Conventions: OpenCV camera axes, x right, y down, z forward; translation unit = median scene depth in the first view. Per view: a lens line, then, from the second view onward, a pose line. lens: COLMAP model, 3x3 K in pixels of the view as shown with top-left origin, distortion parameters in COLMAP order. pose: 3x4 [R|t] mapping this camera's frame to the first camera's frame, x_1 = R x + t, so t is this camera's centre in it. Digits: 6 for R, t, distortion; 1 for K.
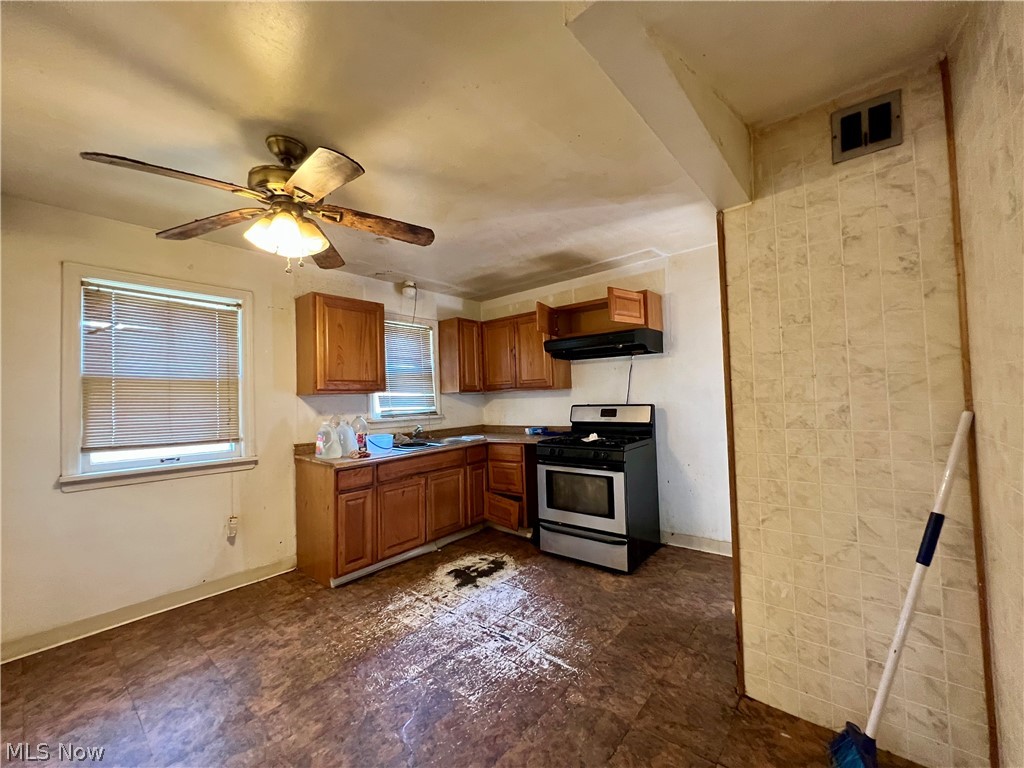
lens RADIAL K [[410.1, 0, 514.6], [0, 410.1, 385.4], [0, 0, 1]] dist [-0.003094, 0.001244]
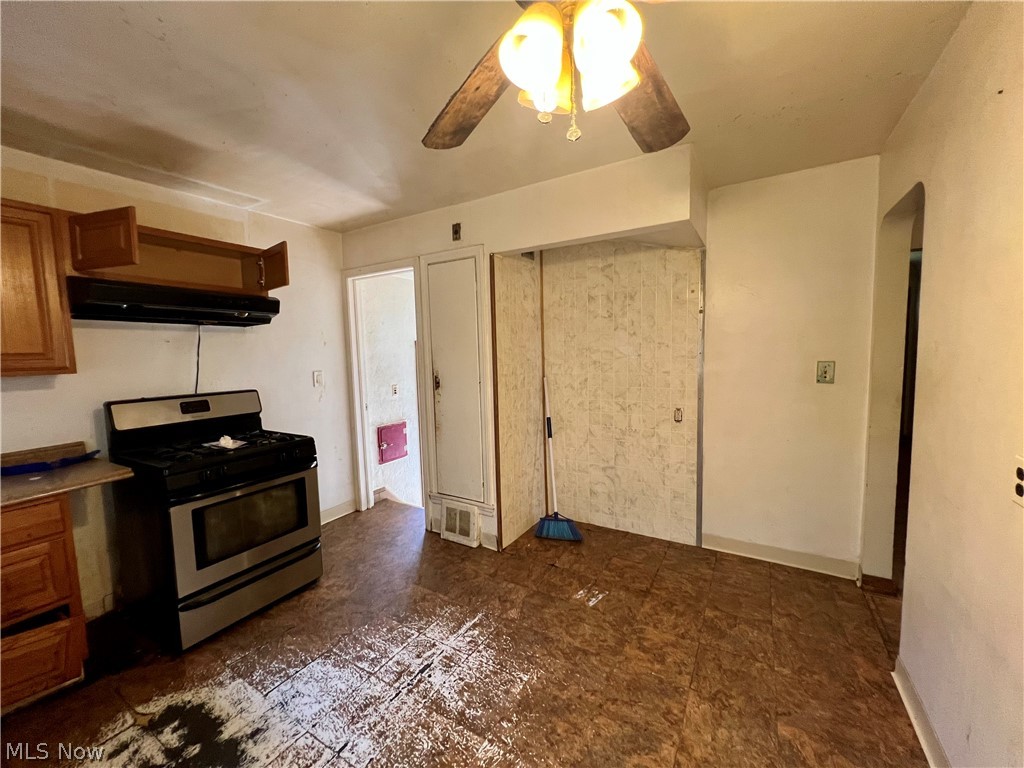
lens RADIAL K [[410.1, 0, 510.0], [0, 410.1, 385.4], [0, 0, 1]] dist [-0.003094, 0.001244]
pose [[-0.145348, -0.051208, 0.988055, -0.592923], [-0.002993, 0.998678, 0.051318, -0.006544], [-0.989376, 0.004502, -0.145309, 0.659466]]
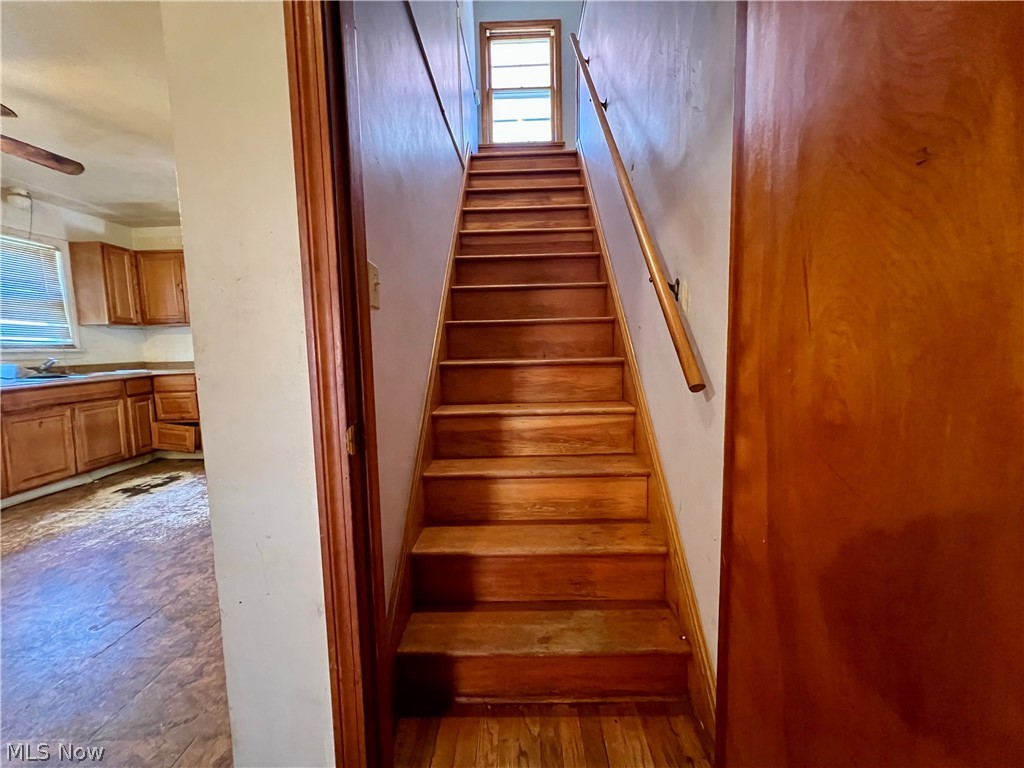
lens RADIAL K [[410.1, 0, 511.9], [0, 410.1, 384.9], [0, 0, 1]] dist [-0.003094, 0.001244]
pose [[0.781110, -0.043200, 0.622897, -0.005049], [-0.025419, 0.994577, 0.100853, 0.048840], [-0.623876, -0.094611, 0.775776, -0.415415]]
